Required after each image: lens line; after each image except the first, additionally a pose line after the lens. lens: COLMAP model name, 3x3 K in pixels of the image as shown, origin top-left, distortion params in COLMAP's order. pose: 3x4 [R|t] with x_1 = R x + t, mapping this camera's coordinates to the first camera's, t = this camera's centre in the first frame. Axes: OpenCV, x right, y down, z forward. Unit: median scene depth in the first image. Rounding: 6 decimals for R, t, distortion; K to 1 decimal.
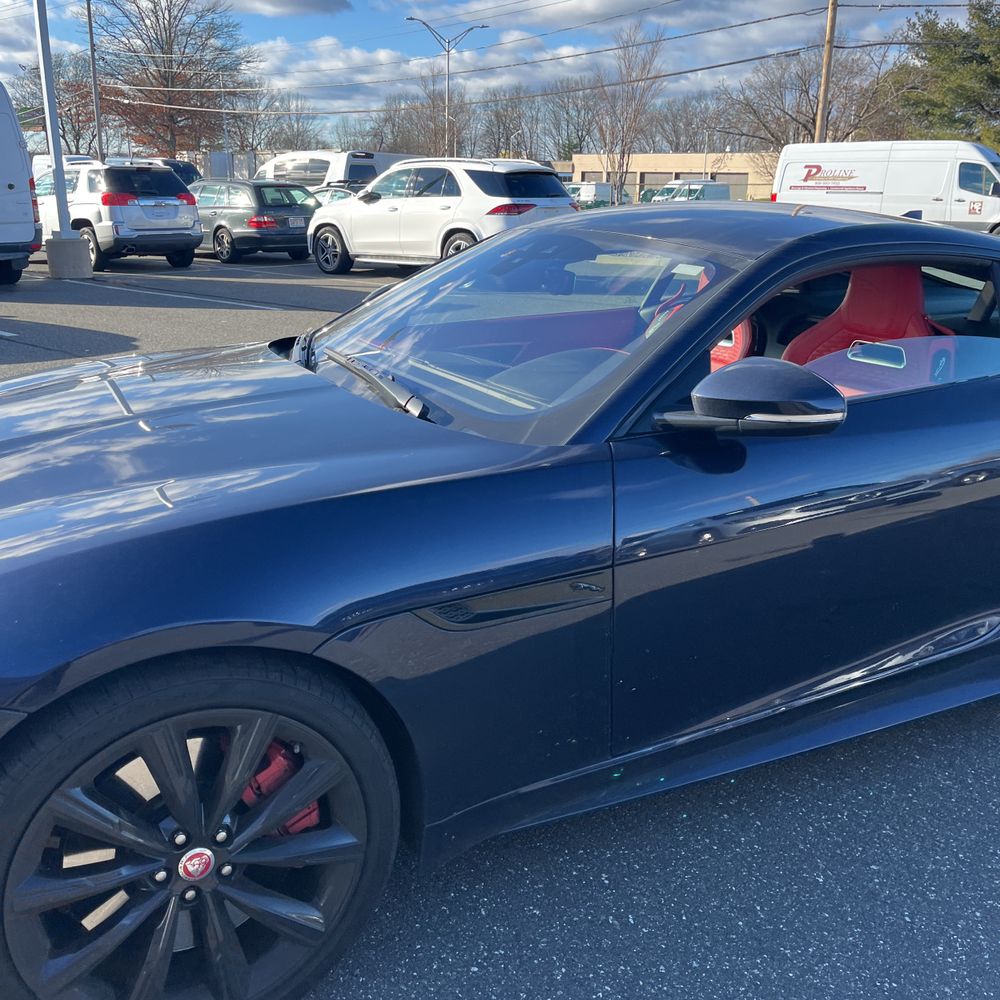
lens RADIAL K [[1007.4, 0, 492.9], [0, 1007.4, 493.1], [0, 0, 1]] dist [0.023340, 0.000000]
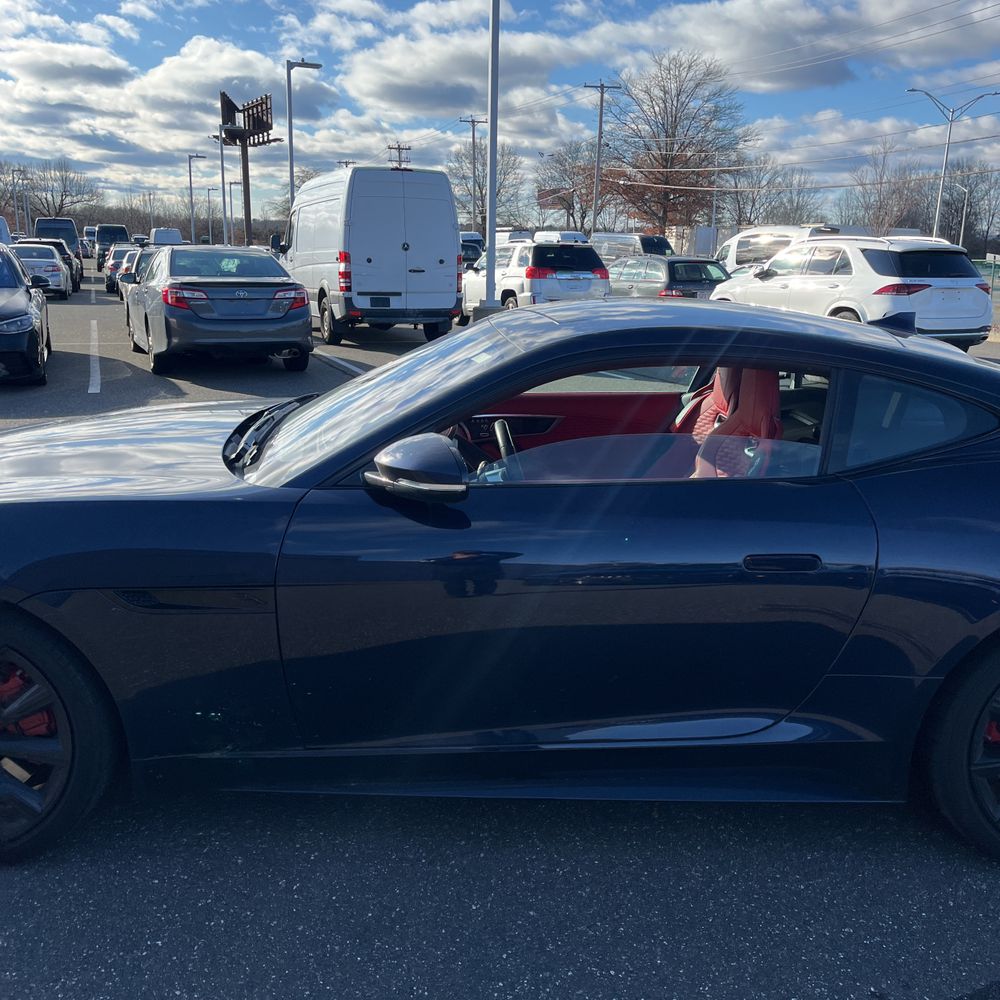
lens RADIAL K [[1007.4, 0, 497.7], [0, 1007.4, 505.1], [0, 0, 1]] dist [0.023340, 0.000000]
pose [[0.893834, 0.116117, -0.433102, 0.949395], [-0.139894, 0.989892, -0.023317, -0.038911], [0.426016, 0.081430, 0.901043, -0.018587]]
